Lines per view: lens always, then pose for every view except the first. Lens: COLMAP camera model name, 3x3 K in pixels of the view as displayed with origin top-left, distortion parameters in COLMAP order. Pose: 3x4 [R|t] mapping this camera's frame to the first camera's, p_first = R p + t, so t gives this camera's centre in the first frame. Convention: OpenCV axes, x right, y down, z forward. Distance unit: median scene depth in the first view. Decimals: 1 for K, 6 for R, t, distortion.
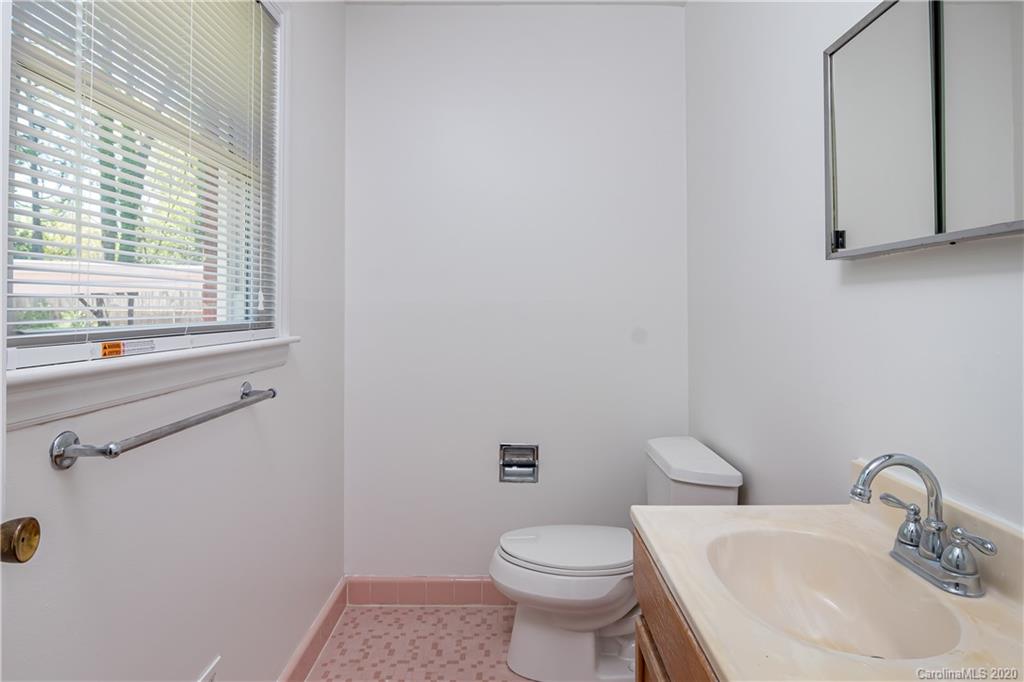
lens RADIAL K [[591.3, 0, 512.2], [0, 591.3, 307.9], [0, 0, 1]] dist [-0.000889, 0.000931]
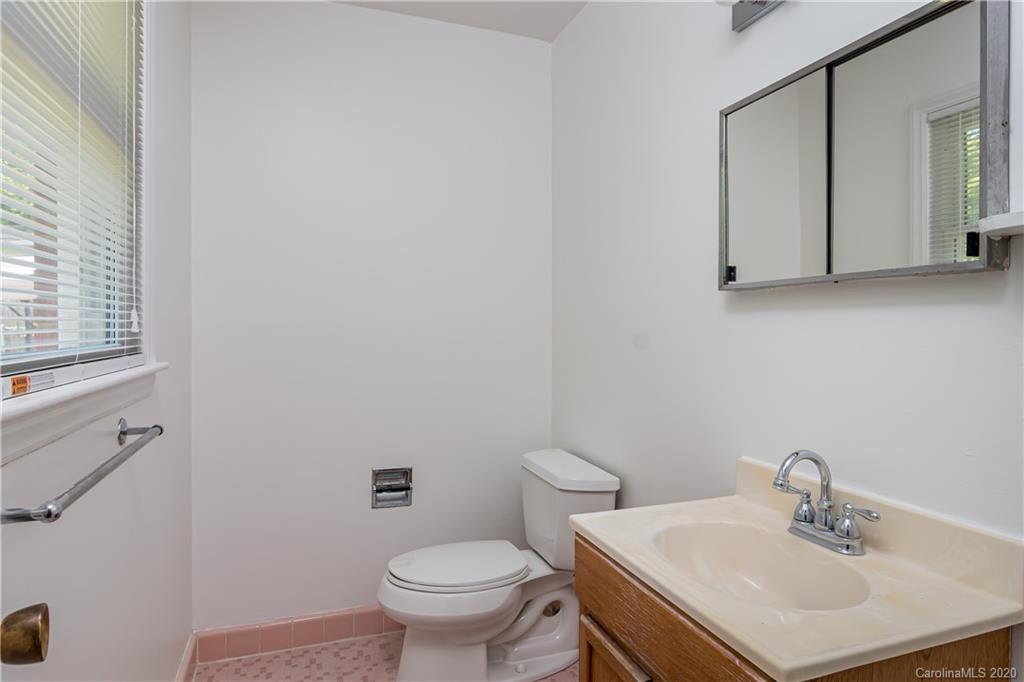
lens RADIAL K [[596.3, 0, 512.0], [0, 596.3, 341.0], [0, 0, 1]] dist [0.001408, -0.000174]
pose [[0.940511, -0.005085, 0.339725, -0.191317], [-0.003462, 0.999693, 0.024547, -0.006498], [-0.339745, -0.024263, 0.940205, 0.016693]]
